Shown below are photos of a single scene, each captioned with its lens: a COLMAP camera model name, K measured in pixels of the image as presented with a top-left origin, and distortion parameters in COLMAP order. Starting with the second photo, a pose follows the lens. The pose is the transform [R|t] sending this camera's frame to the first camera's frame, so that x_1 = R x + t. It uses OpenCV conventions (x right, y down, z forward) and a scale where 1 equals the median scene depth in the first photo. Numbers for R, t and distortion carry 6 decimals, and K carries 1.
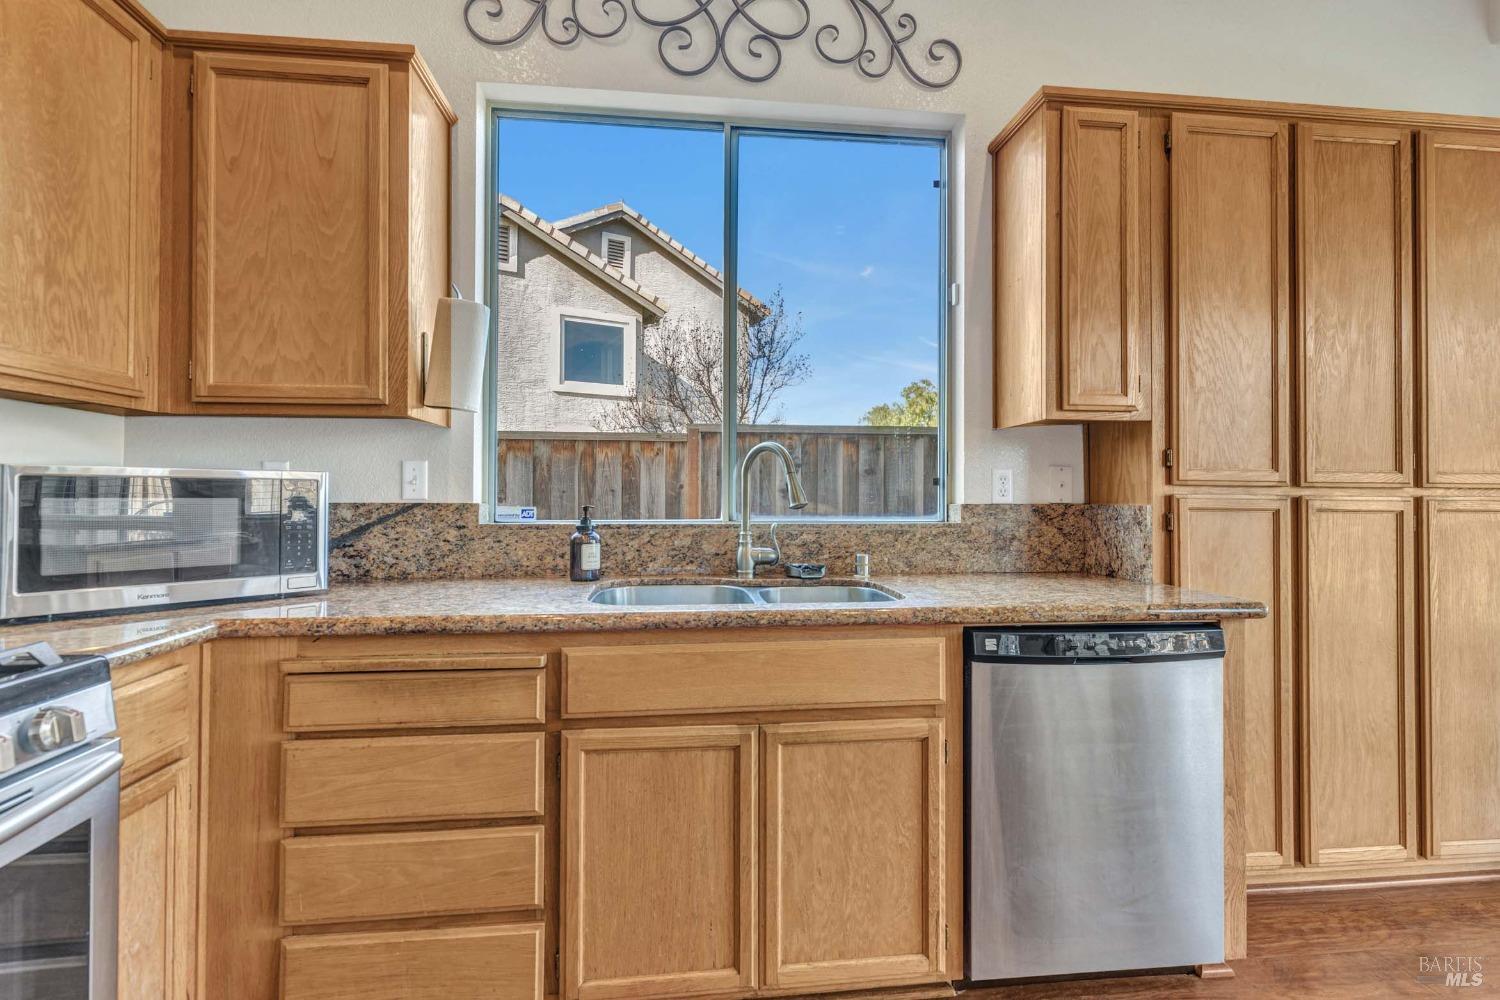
lens RADIAL K [[688.3, 0, 760.4], [0, 688.3, 495.1], [0, 0, 1]] dist [0.006154, -0.000297]
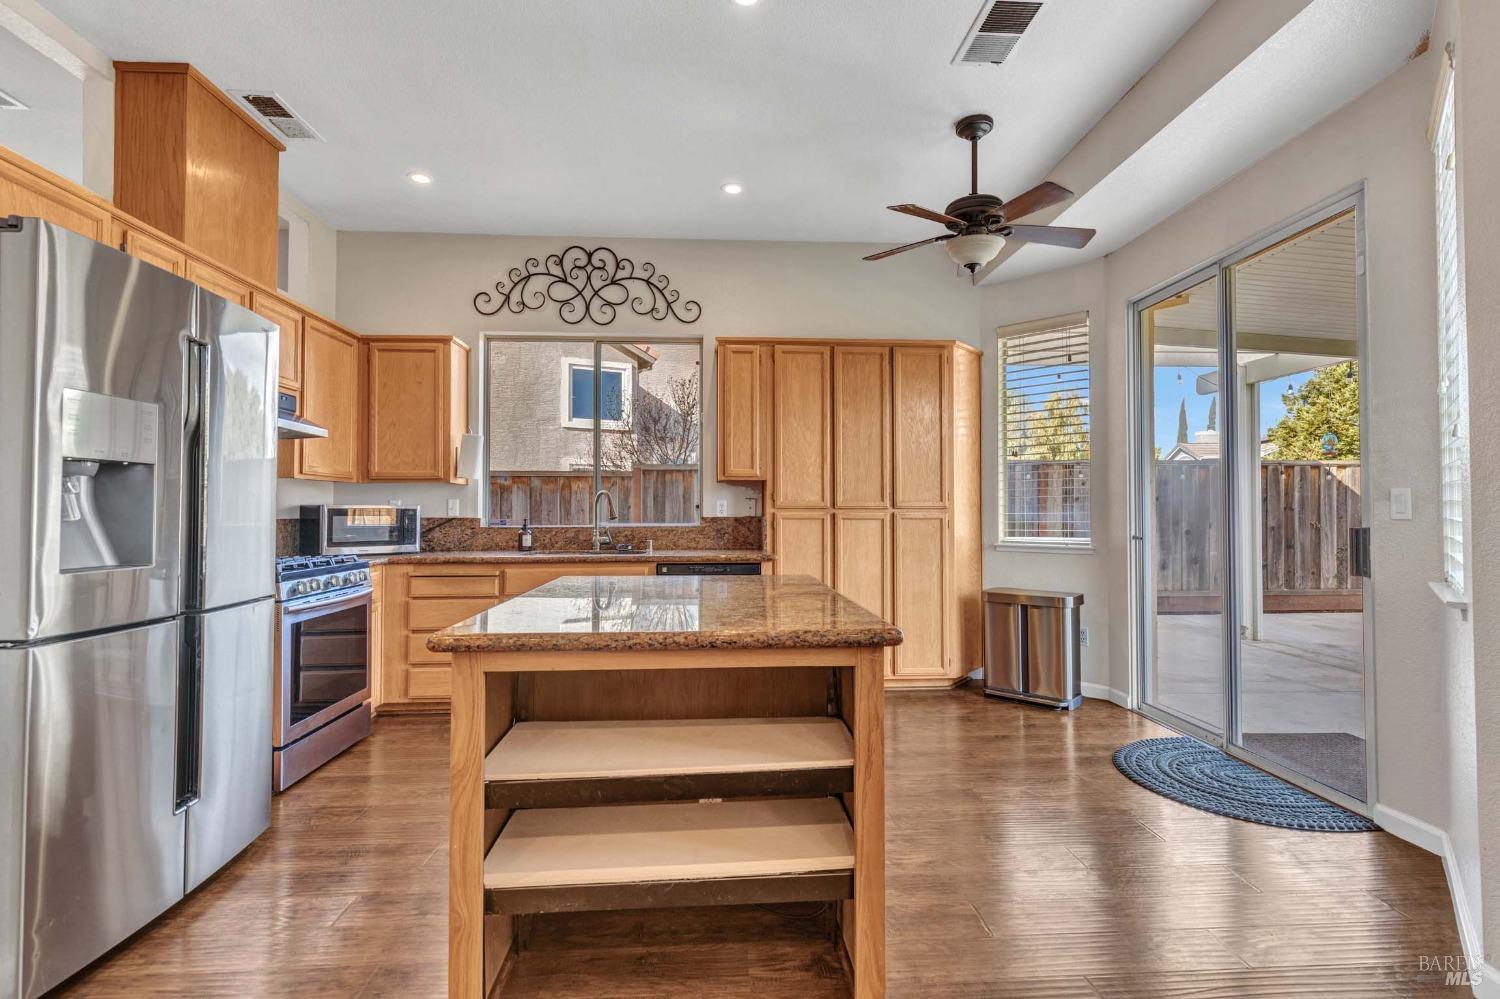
lens RADIAL K [[697.2, 0, 746.8], [0, 697.2, 504.7], [0, 0, 1]] dist [0.006262, -0.000317]
pose [[0.997865, -0.006177, -0.065023, 0.639324], [0.005510, 0.999930, -0.010436, -0.002253], [0.065083, 0.010055, 0.997829, -1.282312]]
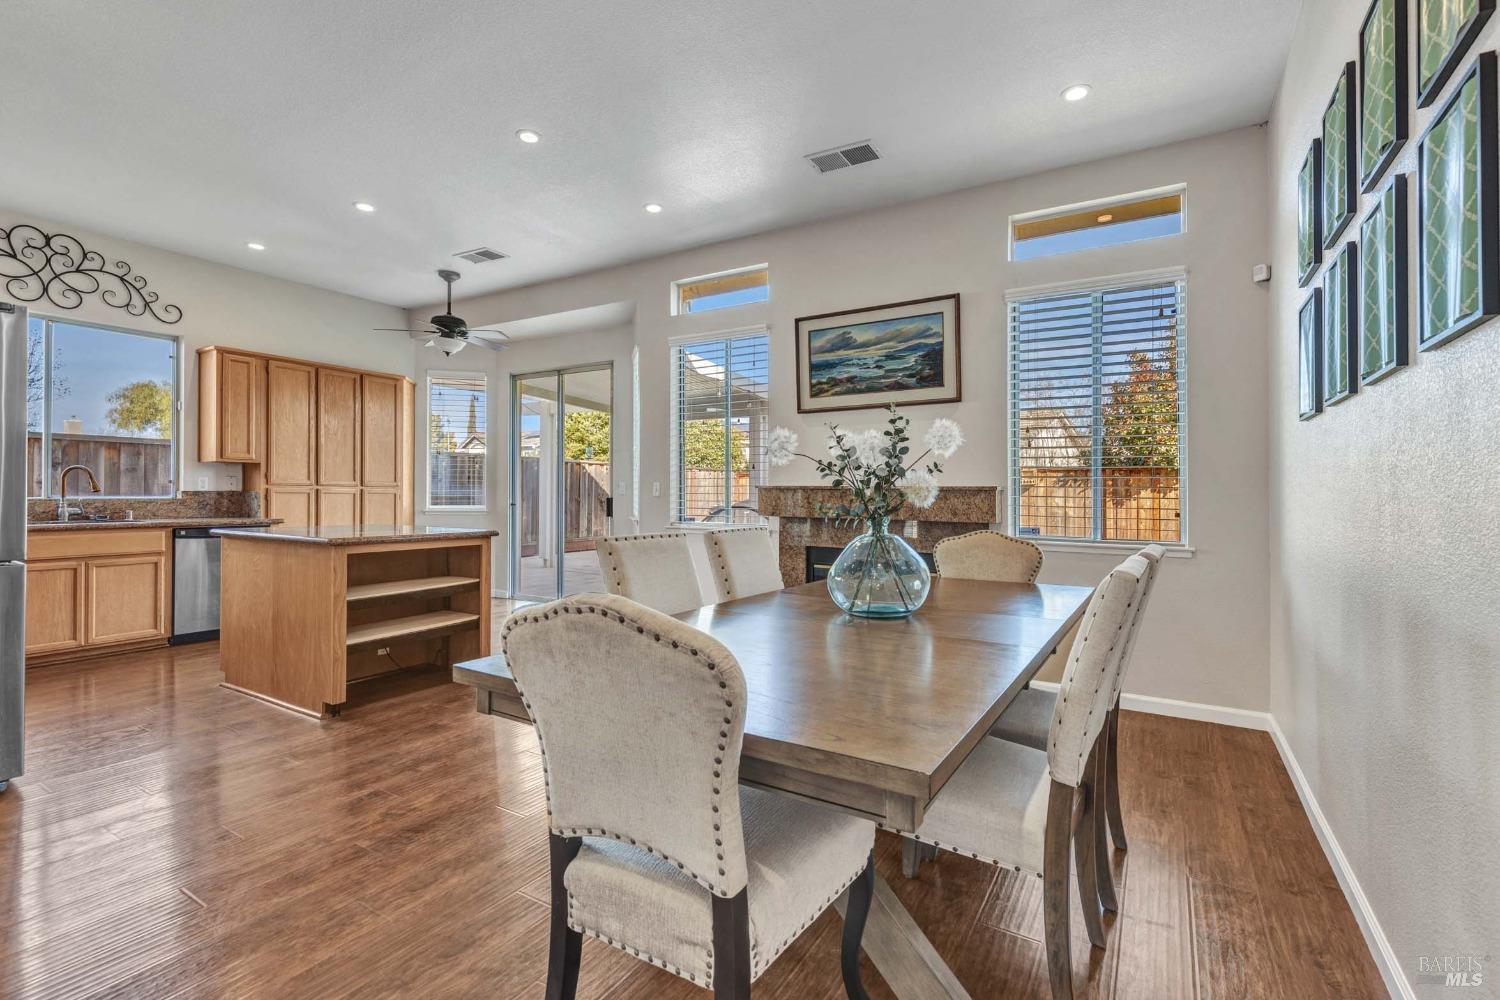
lens RADIAL K [[688.3, 0, 760.4], [0, 688.3, 495.1], [0, 0, 1]] dist [0.006154, -0.000297]
pose [[0.621544, 0.000128, 0.783379, -0.417347], [-0.008496, 0.999942, 0.006577, -0.007013], [-0.783333, -0.010744, 0.621510, -2.493431]]
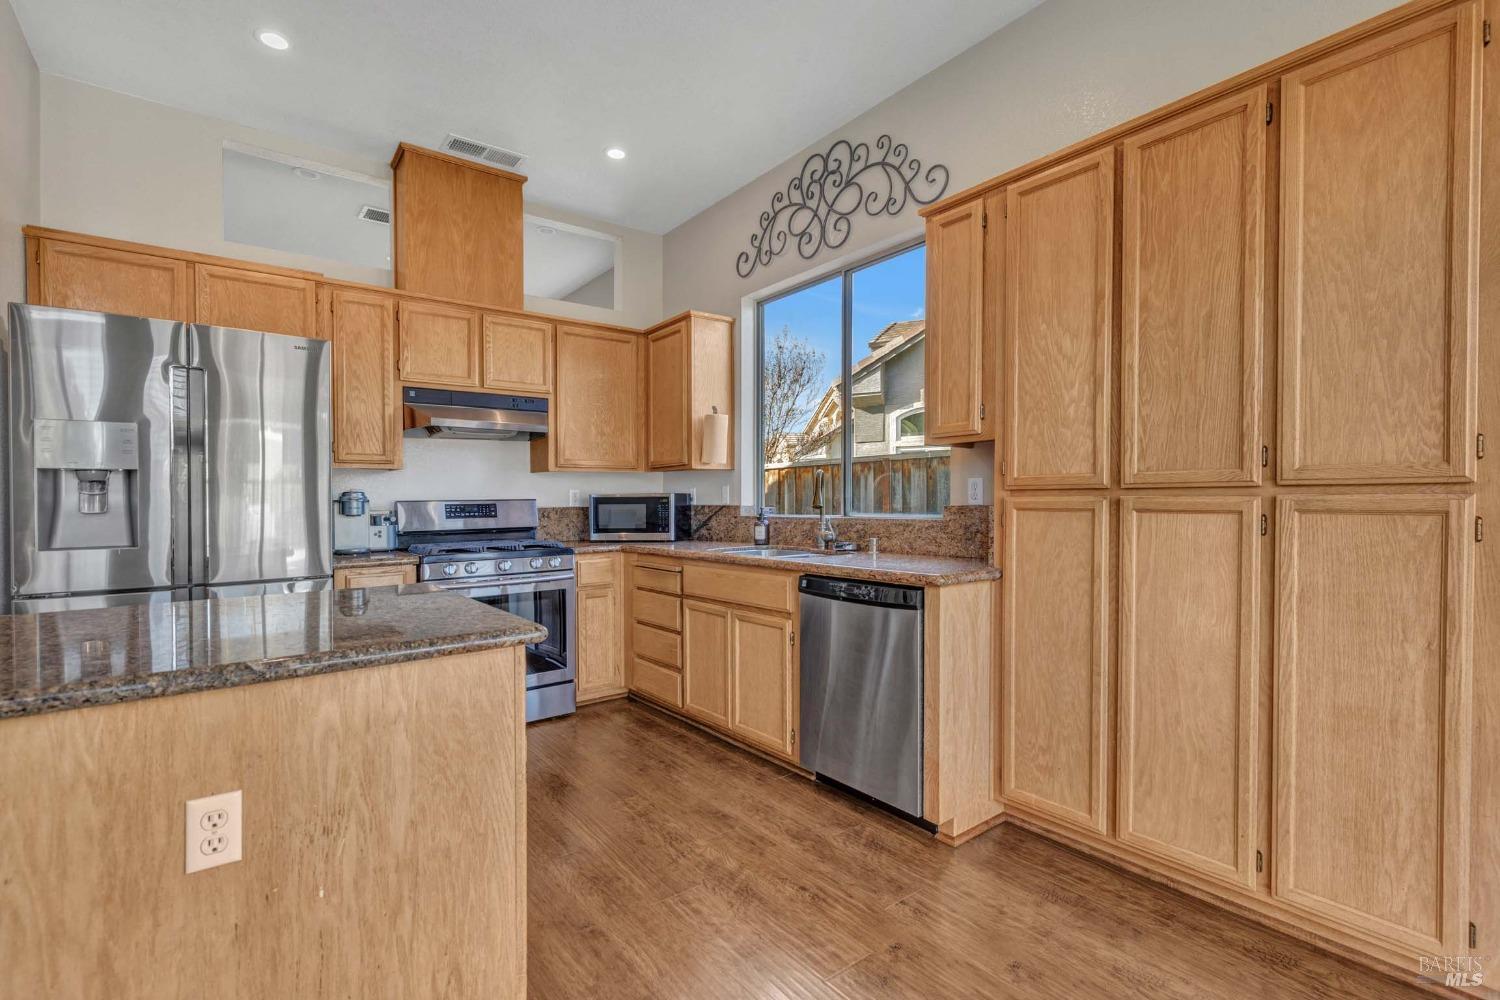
lens RADIAL K [[679.8, 0, 734.0], [0, 679.8, 517.4], [0, 0, 1]] dist [-0.000255, -0.000425]
pose [[0.505490, 0.013162, -0.862732, 1.377131], [0.012372, 0.999670, 0.022501, 0.001467], [0.862744, -0.022048, 0.505160, -0.042658]]
